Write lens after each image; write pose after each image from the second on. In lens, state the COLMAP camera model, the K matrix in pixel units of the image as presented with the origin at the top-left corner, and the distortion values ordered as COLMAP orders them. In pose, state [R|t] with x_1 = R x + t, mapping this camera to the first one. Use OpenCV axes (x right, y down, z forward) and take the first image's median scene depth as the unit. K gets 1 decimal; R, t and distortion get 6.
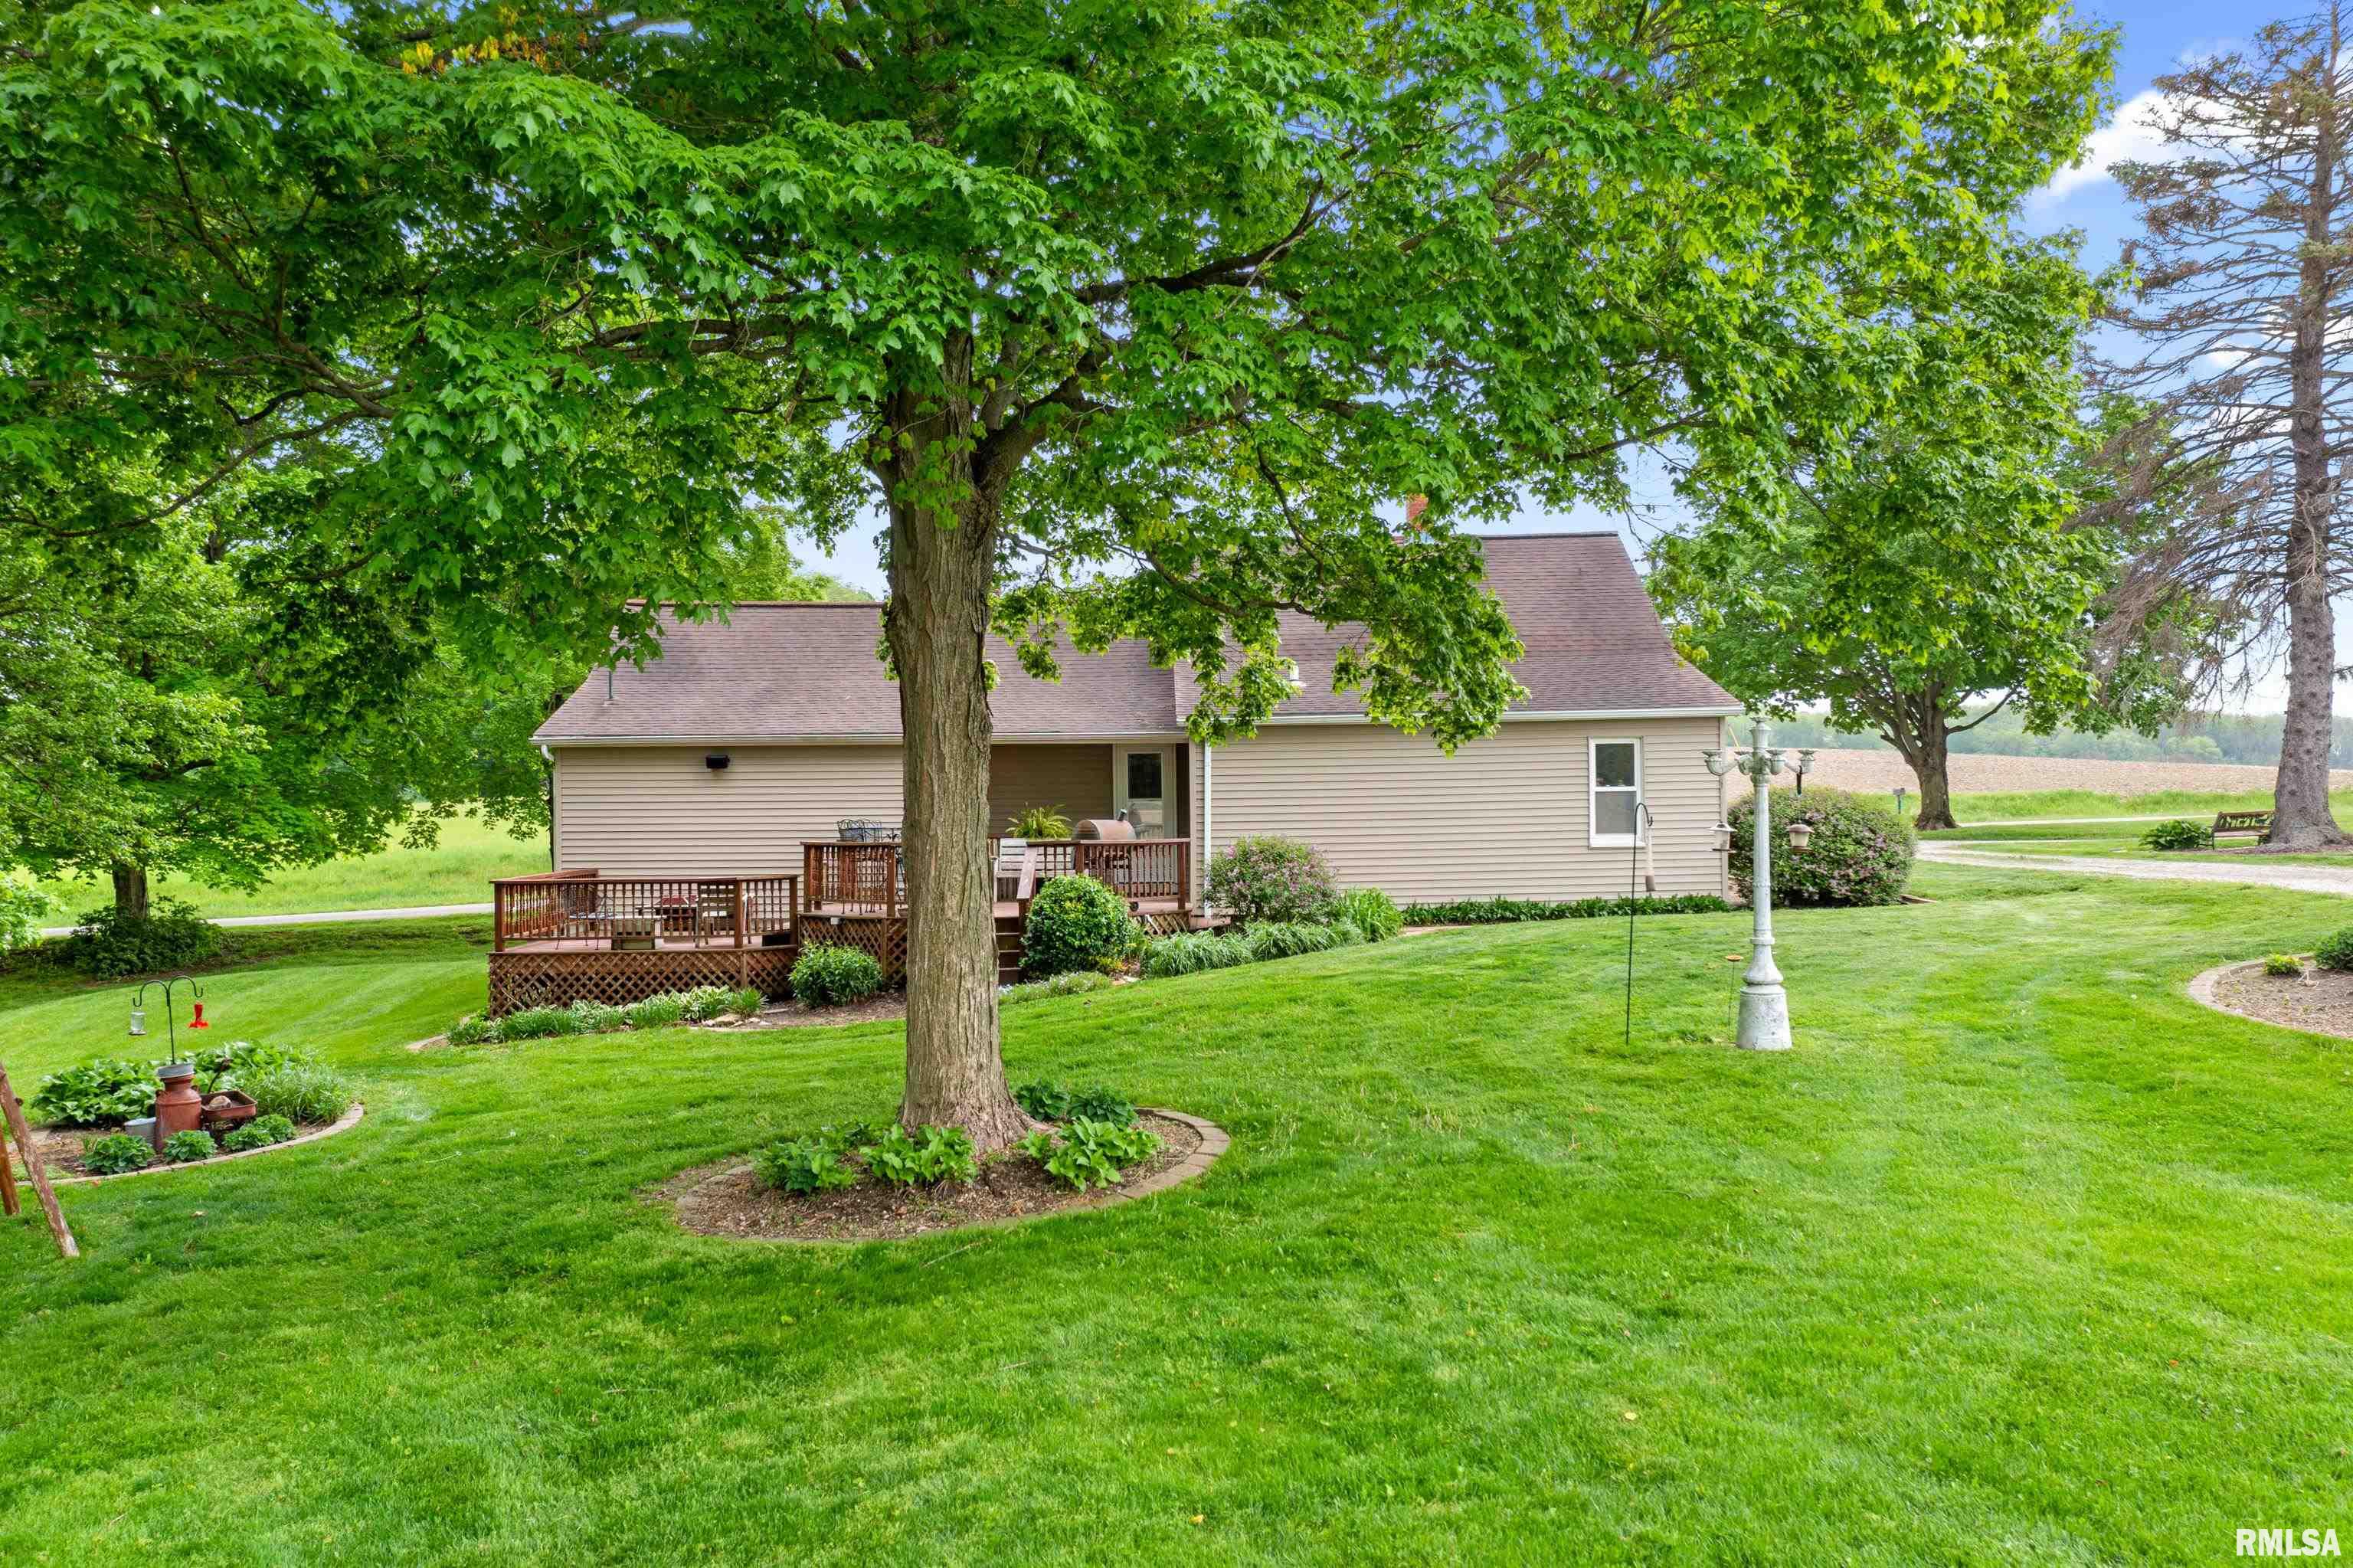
lens RADIAL K [[1866.3, 0, 1178.6], [0, 1866.3, 779.7], [0, 0, 1]] dist [-0.004447, 0.009792]
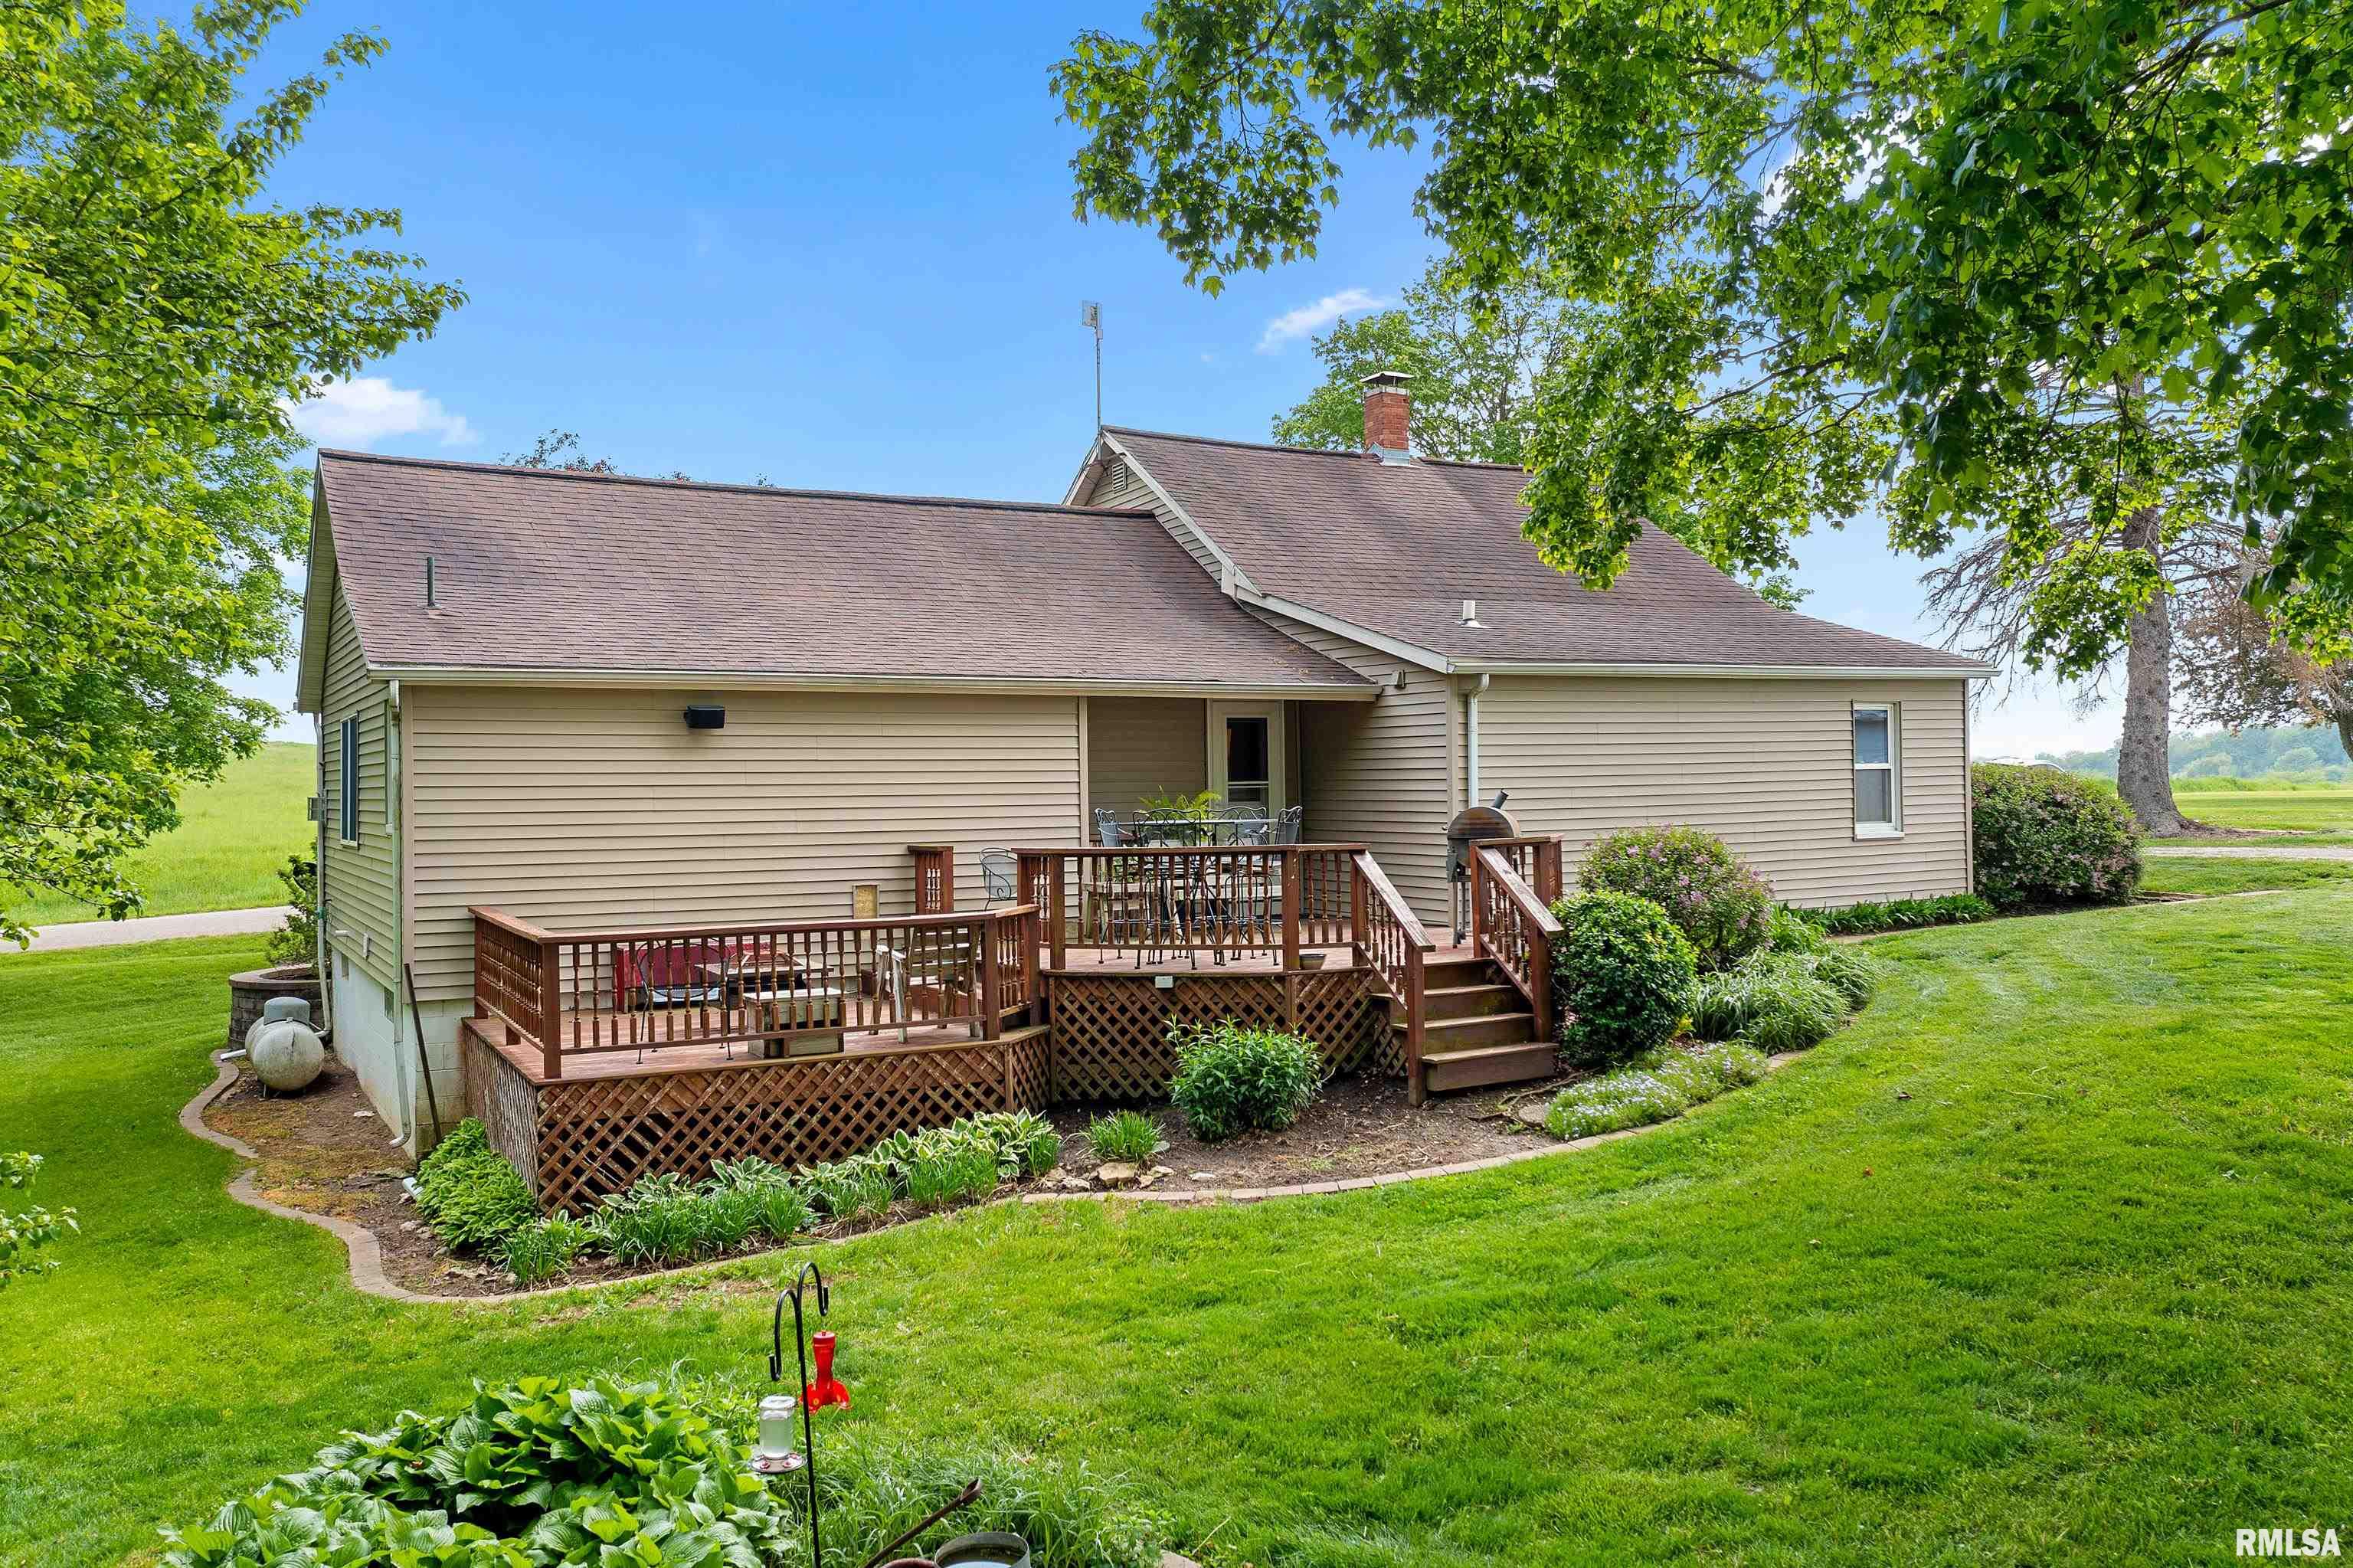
lens RADIAL K [[1866.3, 0, 1176.6], [0, 1866.3, 785.2], [0, 0, 1]] dist [-0.004447, 0.009792]
pose [[0.880306, -0.001752, 0.474403, -0.432595], [0.003878, 0.999986, -0.003504, 0.015781], [-0.474390, 0.004924, 0.880301, 0.461196]]
